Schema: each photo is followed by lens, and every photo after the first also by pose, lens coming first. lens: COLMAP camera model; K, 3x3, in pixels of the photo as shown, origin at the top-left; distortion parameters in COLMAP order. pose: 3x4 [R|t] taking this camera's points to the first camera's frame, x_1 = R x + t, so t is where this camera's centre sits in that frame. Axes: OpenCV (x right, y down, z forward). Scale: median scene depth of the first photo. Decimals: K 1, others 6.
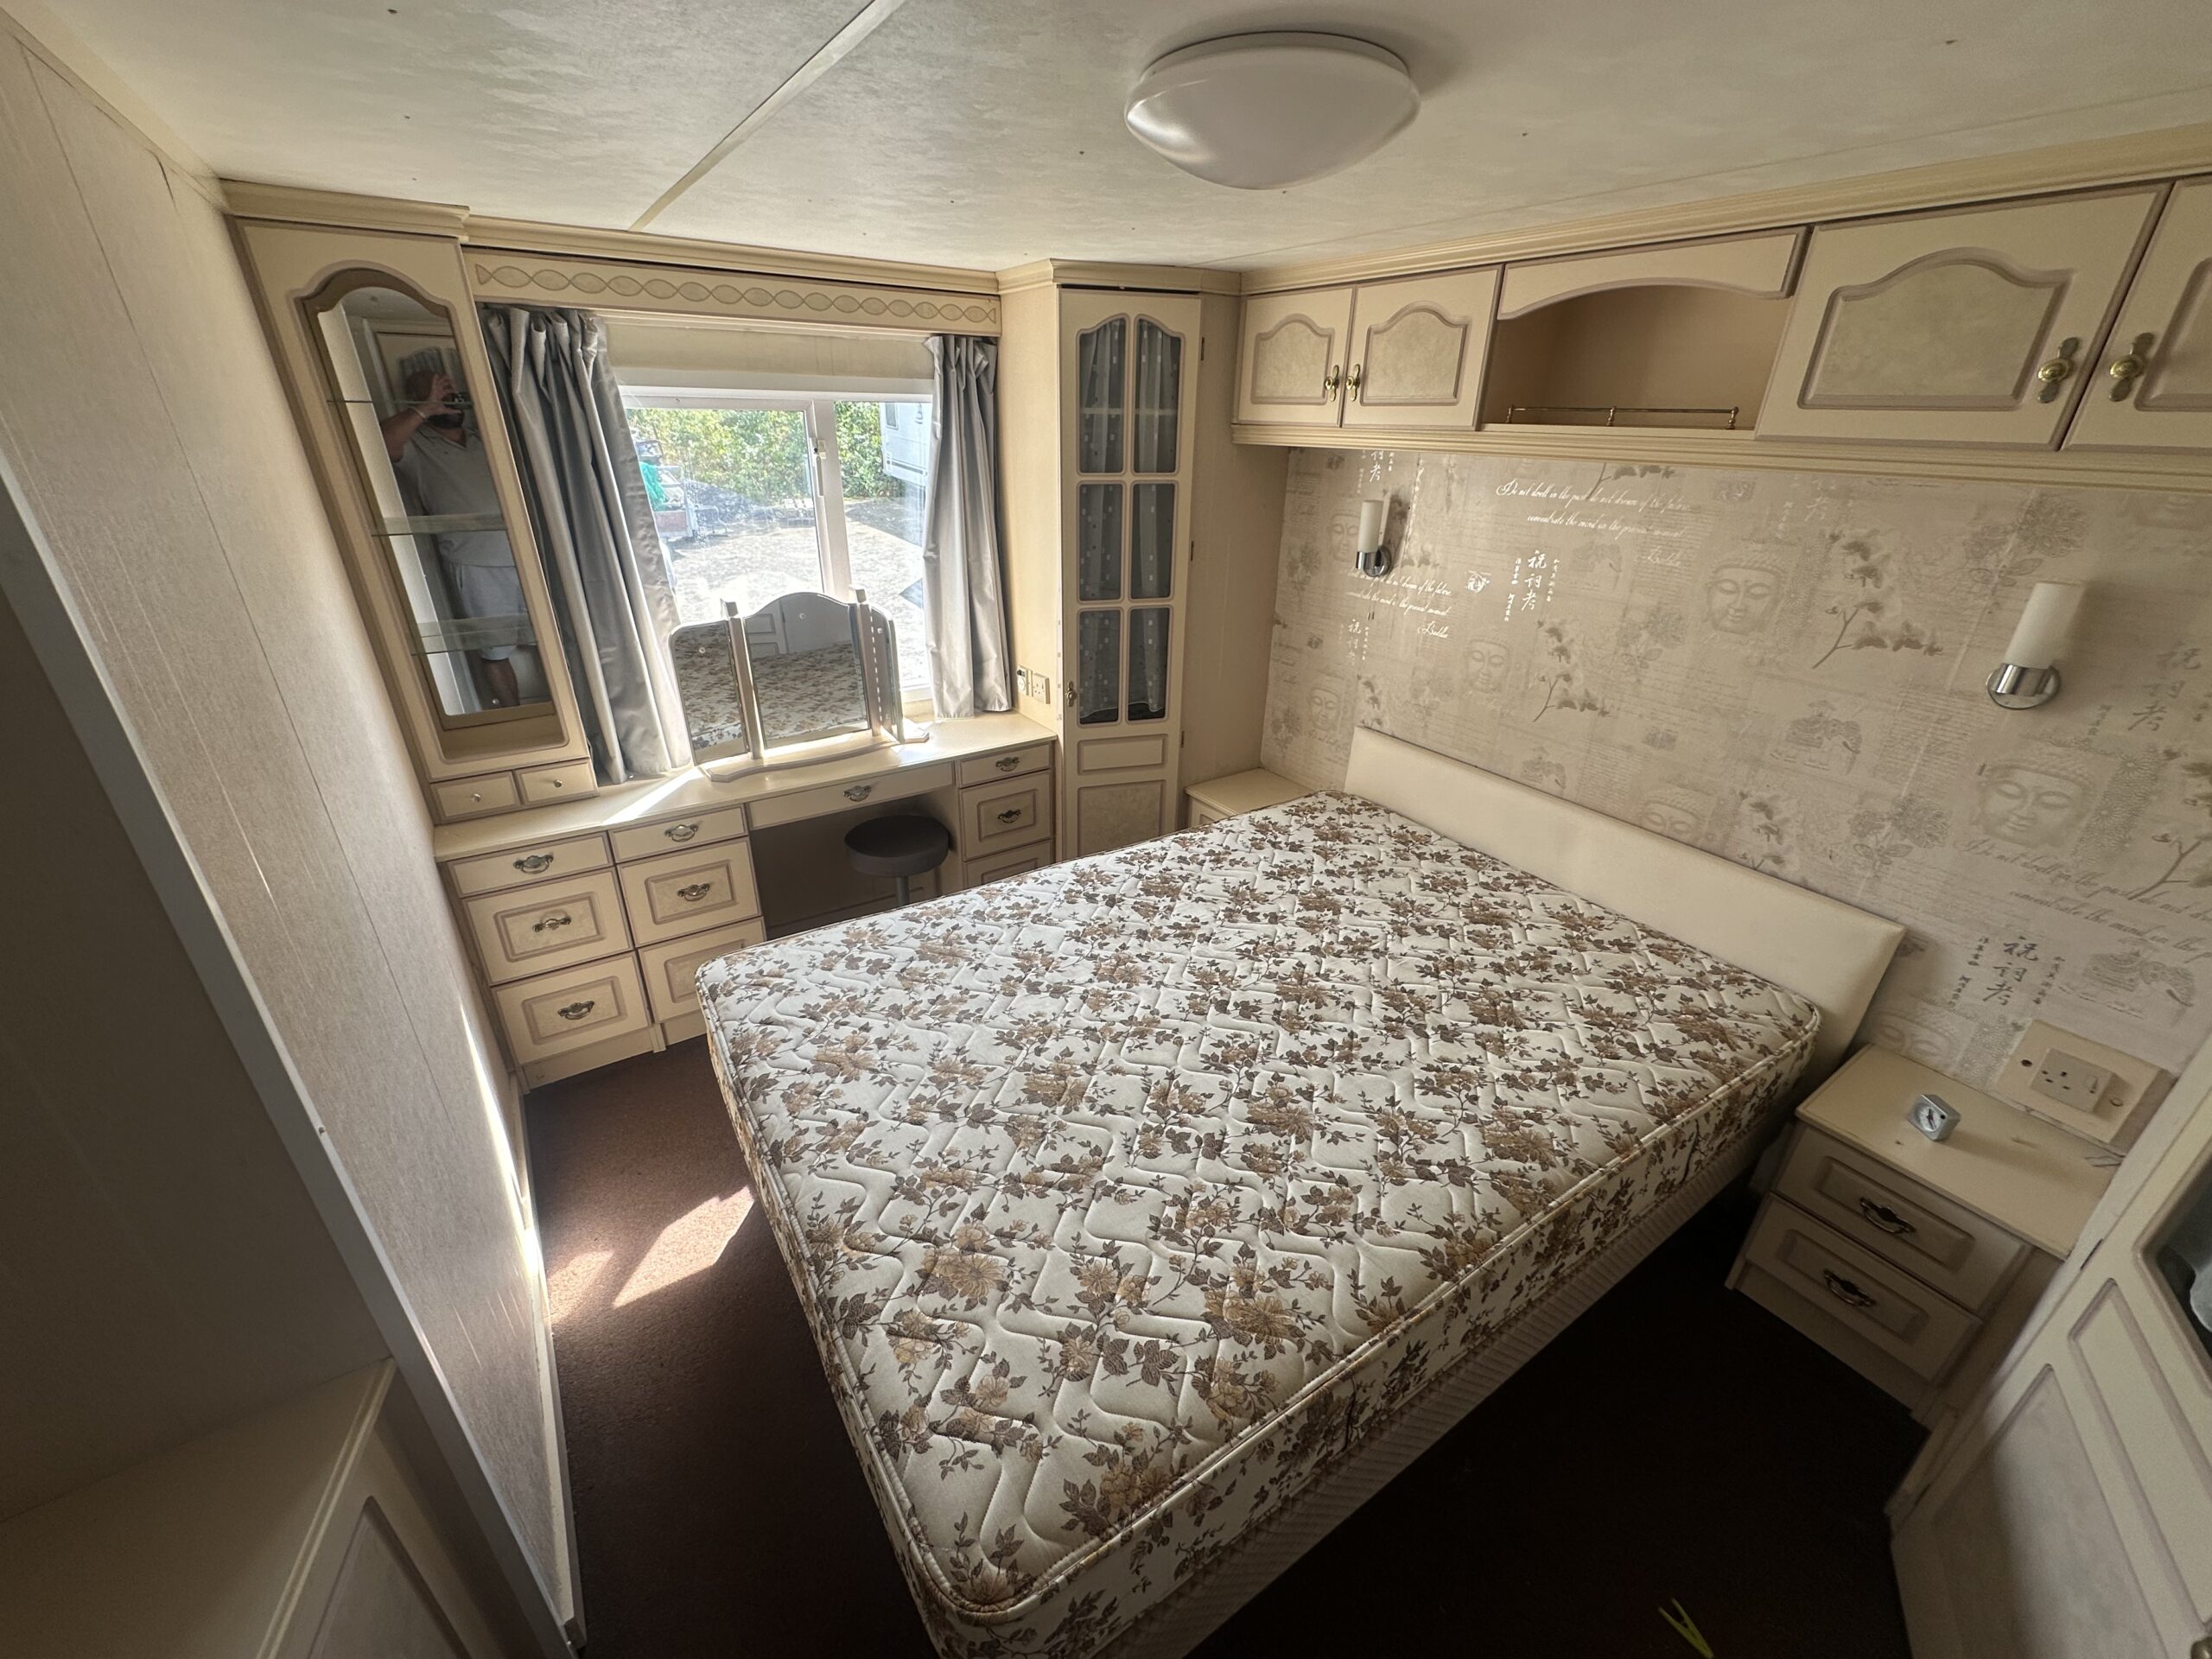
lens RADIAL K [[884.6, 0, 1106.0], [0, 884.6, 829.5], [0, 0, 1]] dist [-0.001919, 0.000251]
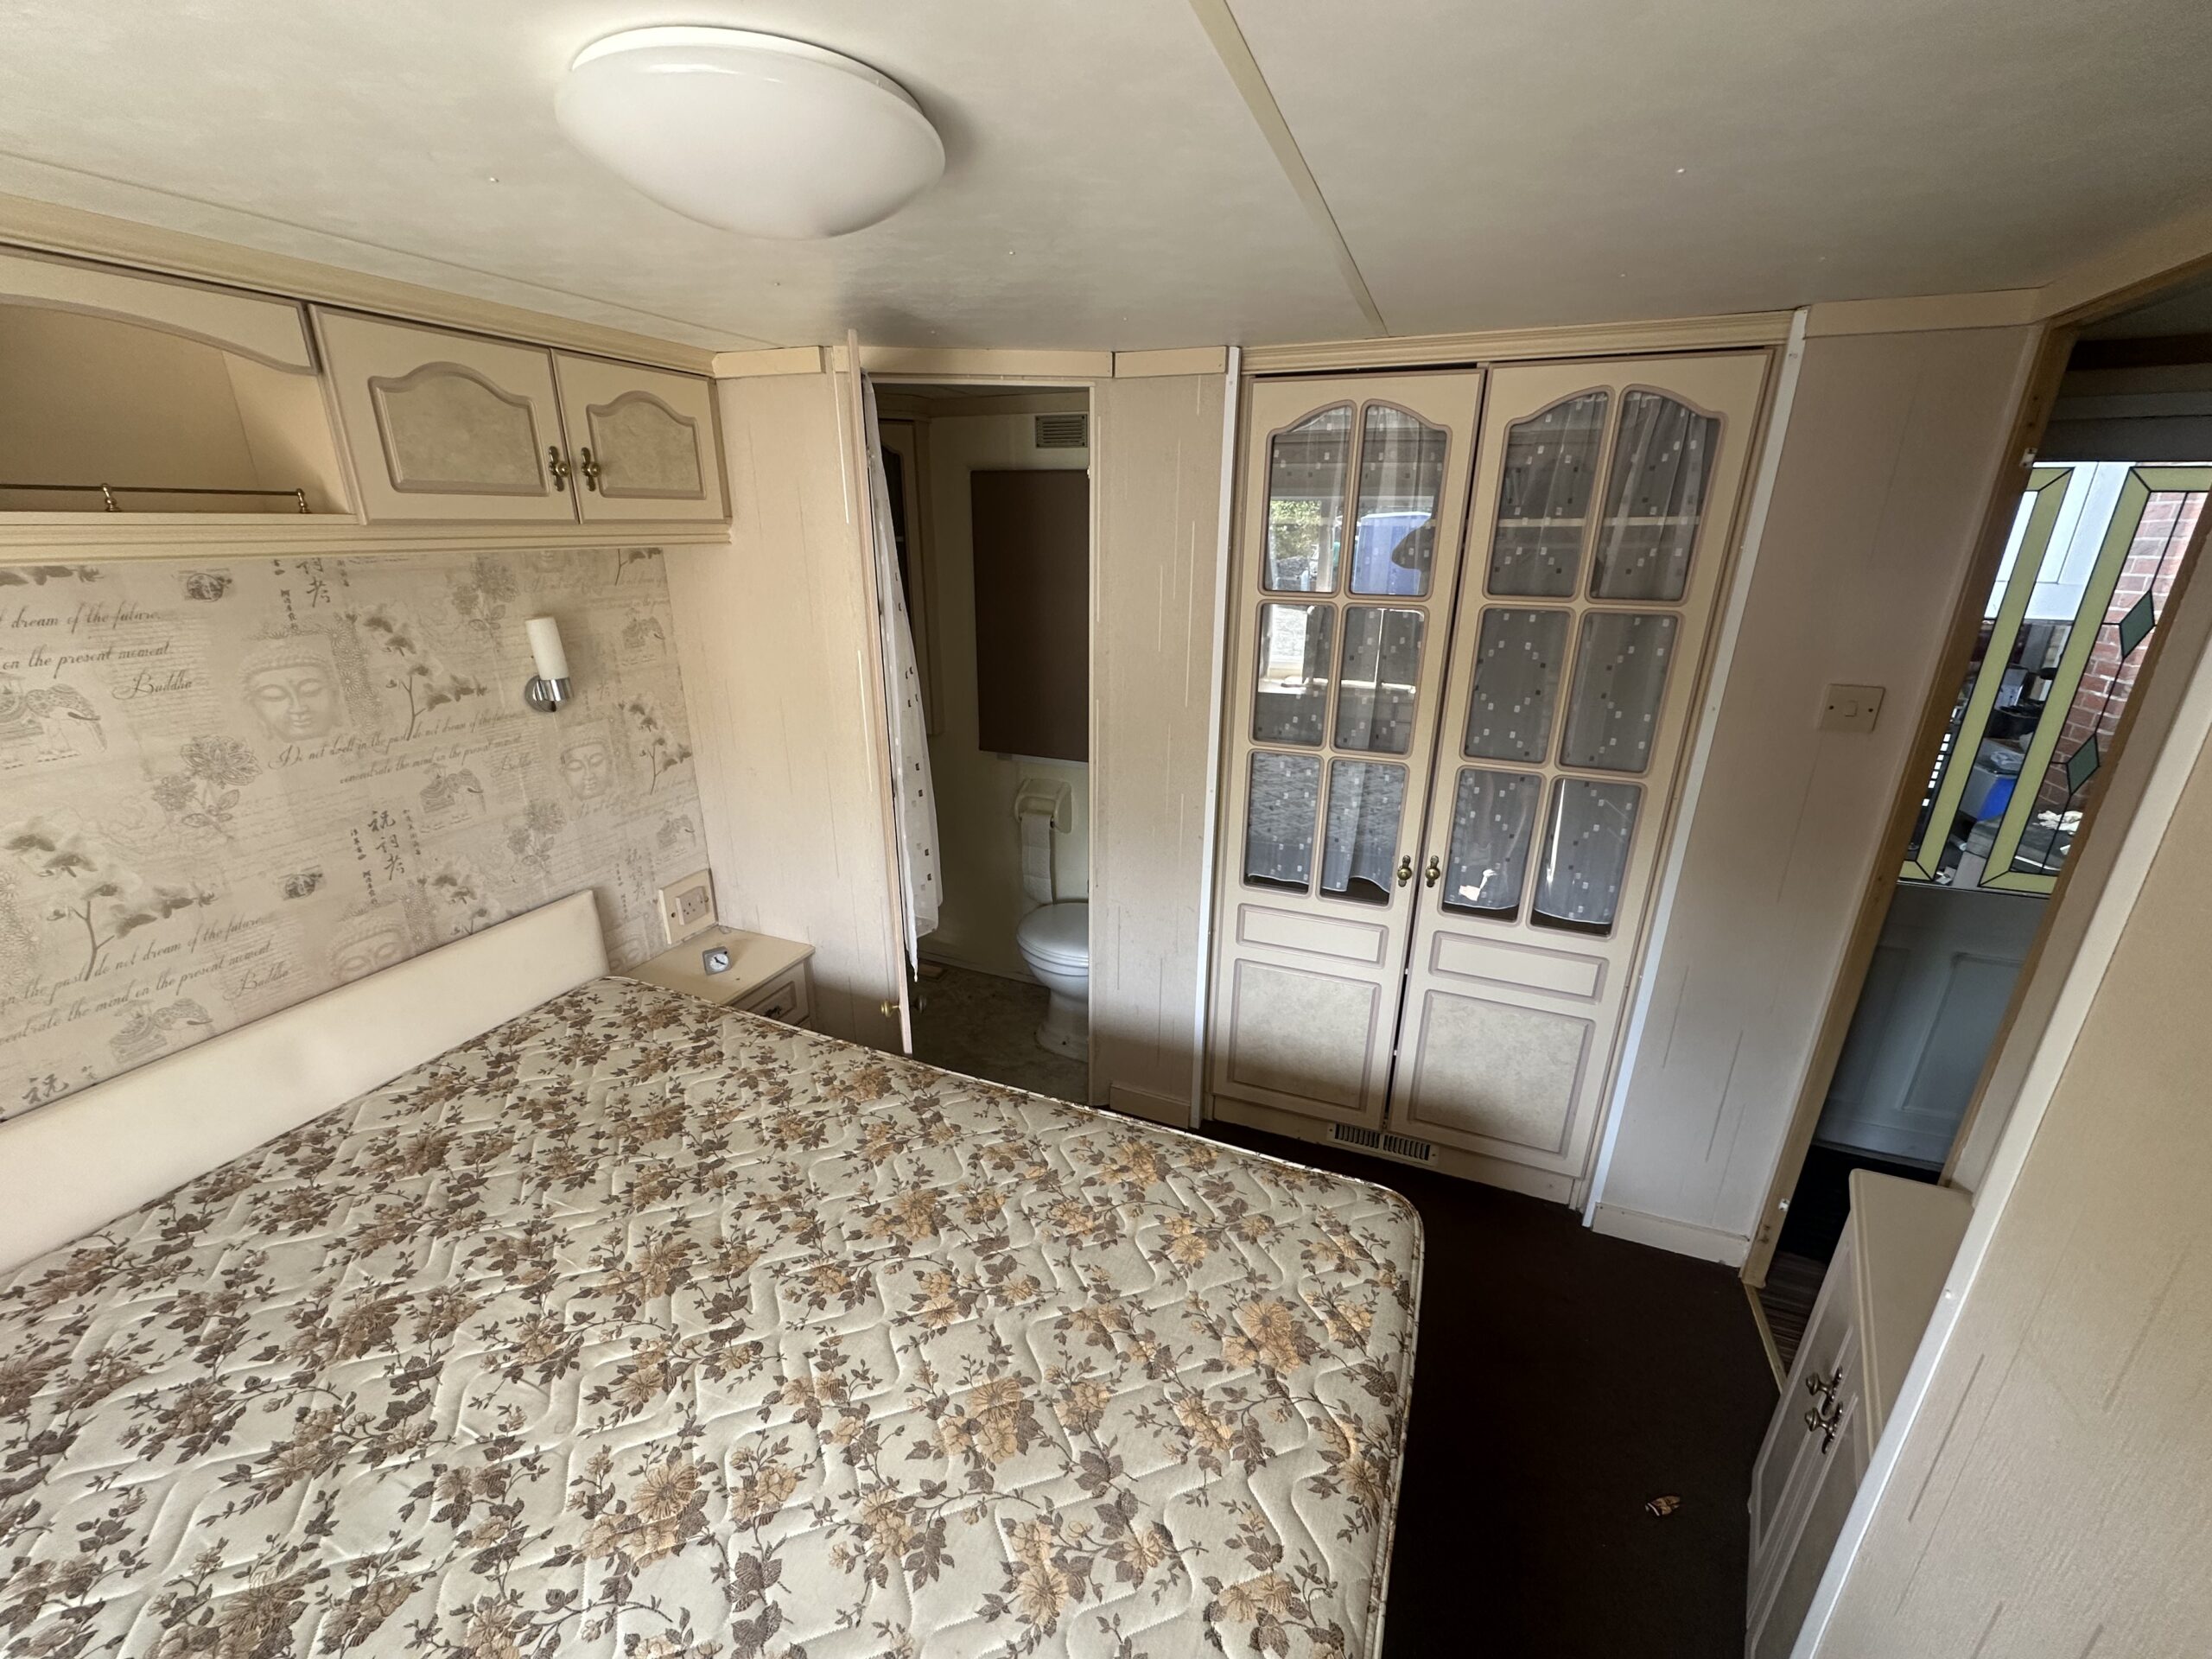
lens RADIAL K [[884.6, 0, 1106.0], [0, 884.6, 829.5], [0, 0, 1]] dist [-0.001919, 0.000251]
pose [[-0.561373, -0.294069, 0.773553, -0.469073], [0.339226, 0.770829, 0.539212, -0.388395], [-0.754842, 0.565108, -0.332967, 0.814879]]
